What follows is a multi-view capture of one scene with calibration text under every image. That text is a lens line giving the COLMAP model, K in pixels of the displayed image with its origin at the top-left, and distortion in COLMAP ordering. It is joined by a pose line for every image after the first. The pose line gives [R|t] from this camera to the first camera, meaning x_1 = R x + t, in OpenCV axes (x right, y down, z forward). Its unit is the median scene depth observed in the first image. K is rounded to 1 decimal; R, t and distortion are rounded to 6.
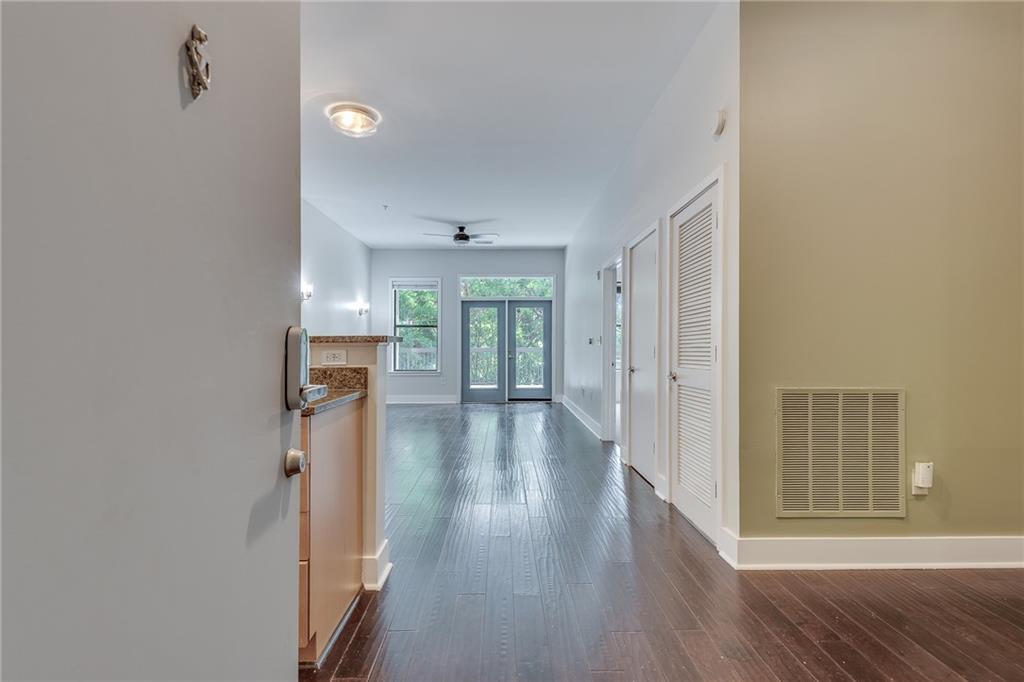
lens RADIAL K [[479.1, 0, 497.8], [0, 479.1, 348.3], [0, 0, 1]] dist [0.016572, -0.007371]
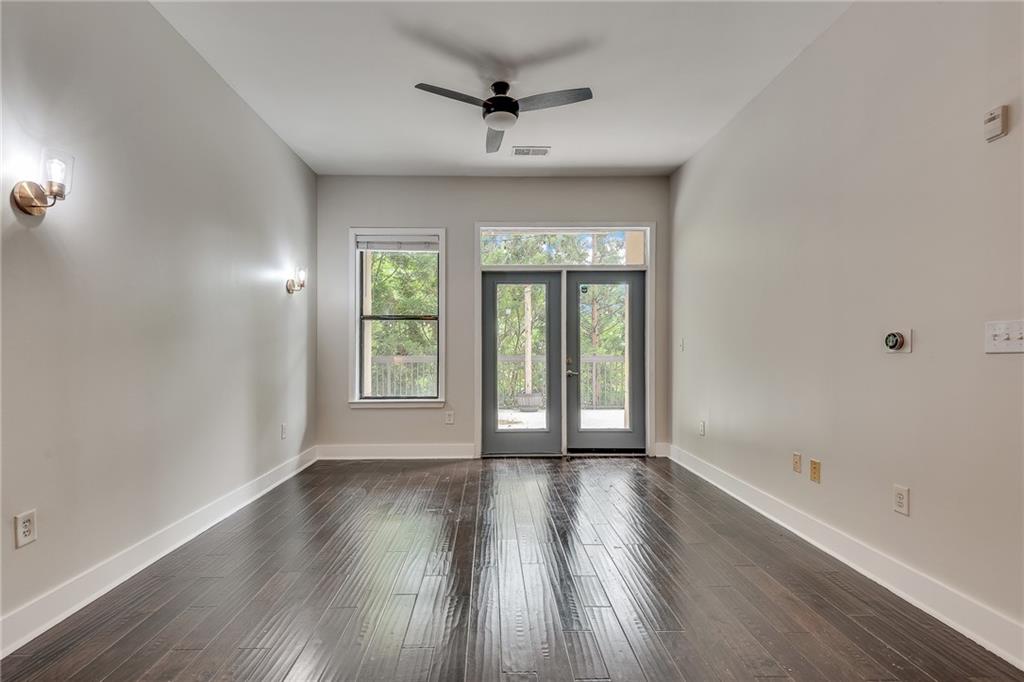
lens RADIAL K [[479.1, 0, 491.5], [0, 479.1, 358.1], [0, 0, 1]] dist [0.016572, -0.007371]
pose [[0.999875, -0.001158, 0.015765, -0.074385], [0.001101, 0.999993, 0.003566, -0.001257], [-0.015769, -0.003549, 0.999869, 0.451933]]
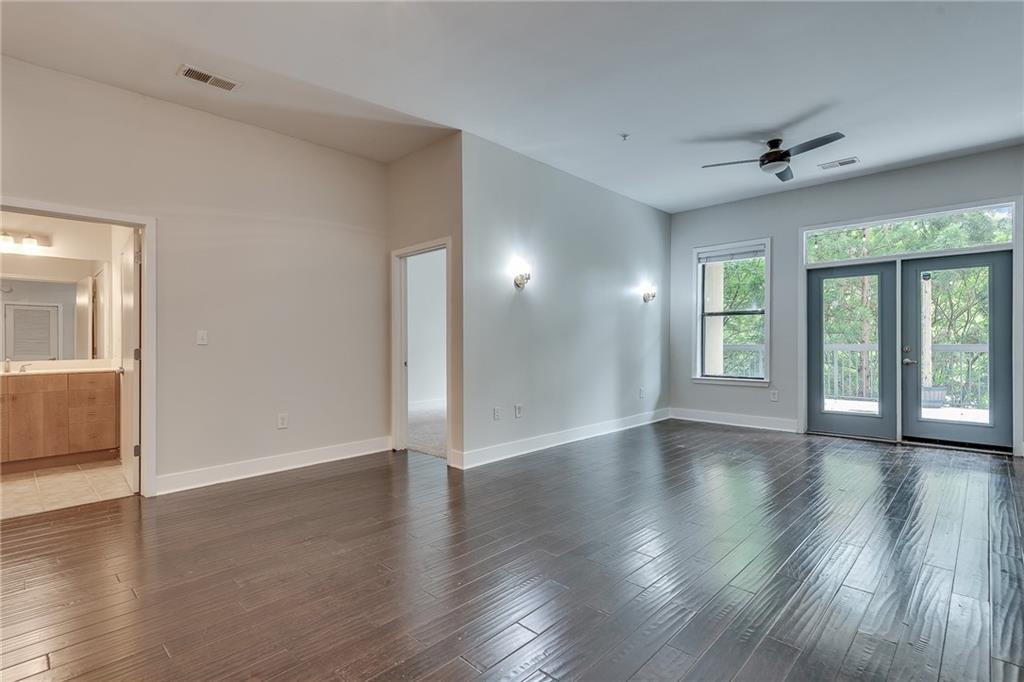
lens RADIAL K [[479.1, 0, 517.9], [0, 479.1, 344.6], [0, 0, 1]] dist [0.016572, -0.007371]
pose [[0.720785, 0.001556, -0.693157, 0.089054], [-0.000290, 0.999998, 0.001943, -0.002187], [0.693158, -0.001200, 0.720784, 0.286809]]
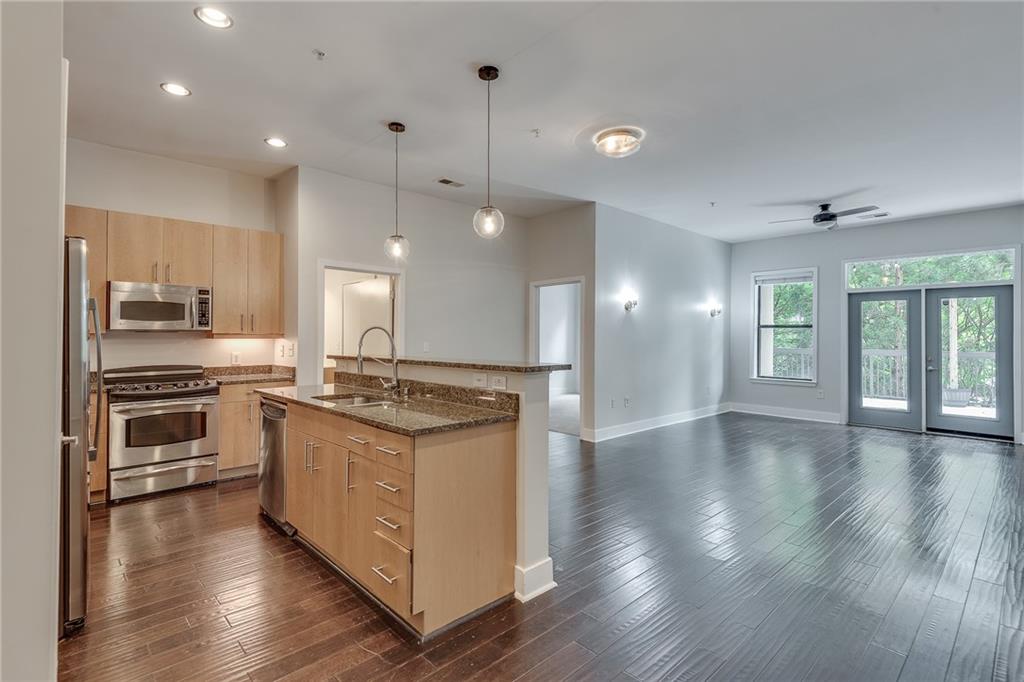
lens RADIAL K [[479.1, 0, 510.9], [0, 479.1, 329.6], [0, 0, 1]] dist [0.016572, -0.007371]
pose [[0.679684, -0.002816, -0.733500, 0.129323], [-0.011216, 0.999836, -0.014232, -0.022777], [0.733419, 0.017900, 0.679541, 0.058434]]
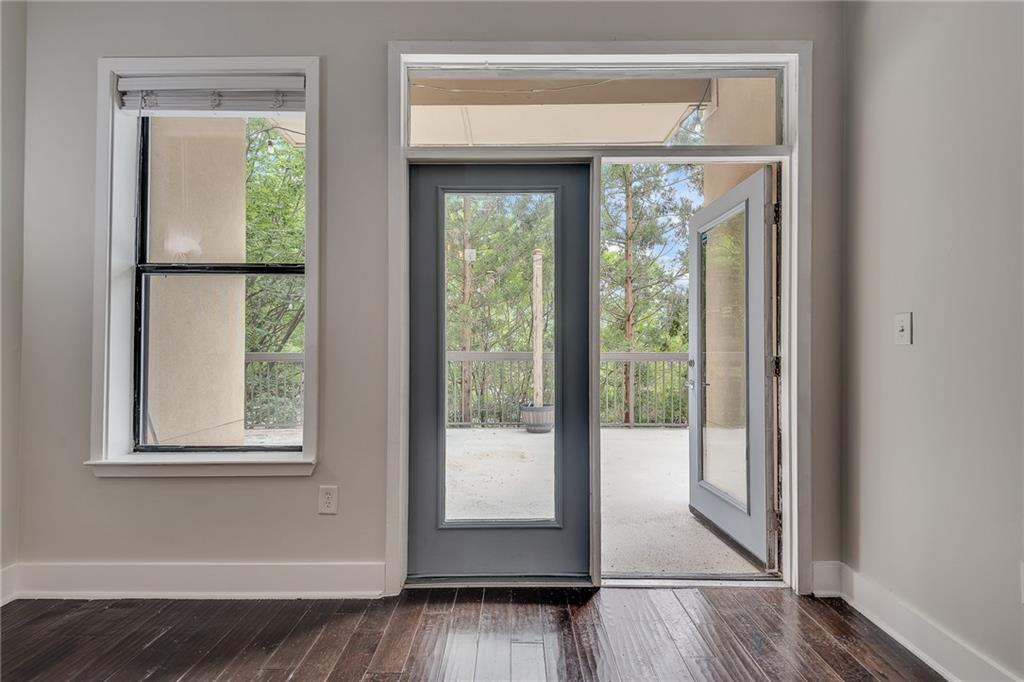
lens RADIAL K [[479.1, 0, 511.9], [0, 479.1, 346.3], [0, 0, 1]] dist [0.016572, -0.007371]
pose [[0.999947, 0.002898, 0.009929, -0.026139], [-0.002806, 0.999953, -0.009265, -0.003985], [-0.009955, 0.009237, 0.999908, 0.764134]]
